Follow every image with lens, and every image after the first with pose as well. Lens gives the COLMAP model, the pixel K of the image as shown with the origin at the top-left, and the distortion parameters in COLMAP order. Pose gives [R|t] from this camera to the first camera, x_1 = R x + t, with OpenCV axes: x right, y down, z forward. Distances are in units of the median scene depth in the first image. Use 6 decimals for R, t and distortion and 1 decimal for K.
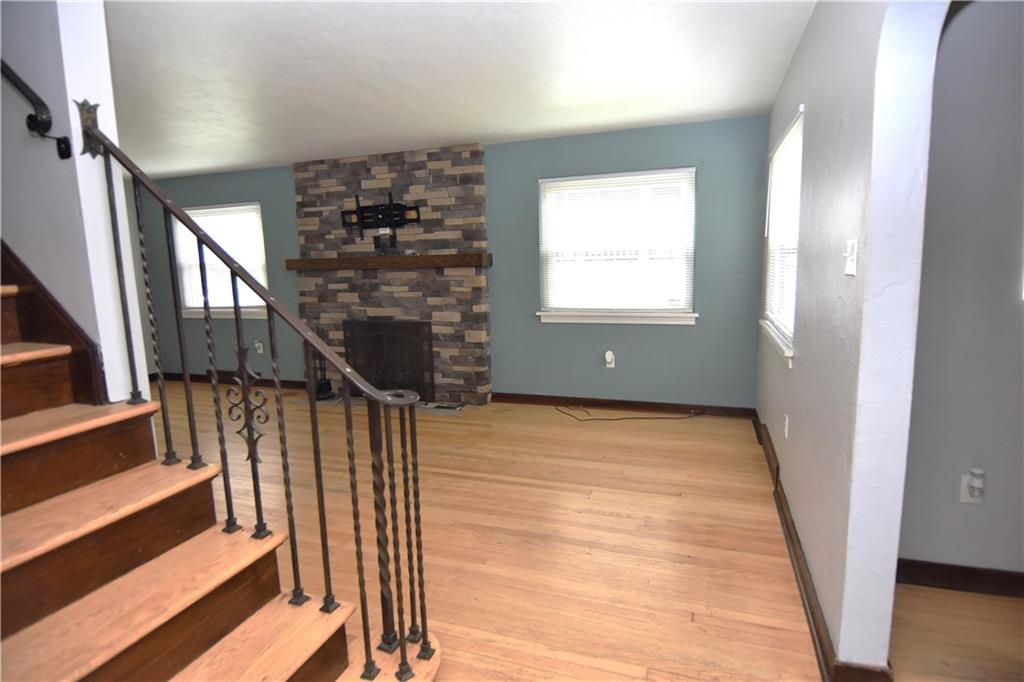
lens RADIAL K [[536.5, 0, 516.6], [0, 536.5, 337.9], [0, 0, 1]] dist [0.007219, 0.000625]
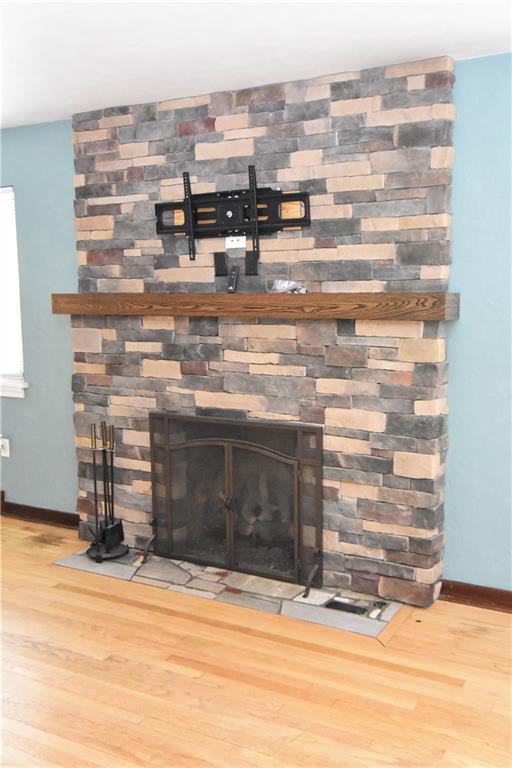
lens RADIAL K [[780.6, 0, 254.1], [0, 780.6, 385.5], [0, 0, 1]] dist [0.022154, 0.000000]
pose [[0.984921, 0.037712, -0.168844, -0.101130], [-0.038864, 0.999238, -0.003523, -0.063590], [0.168583, 0.010032, 0.985636, 0.281256]]
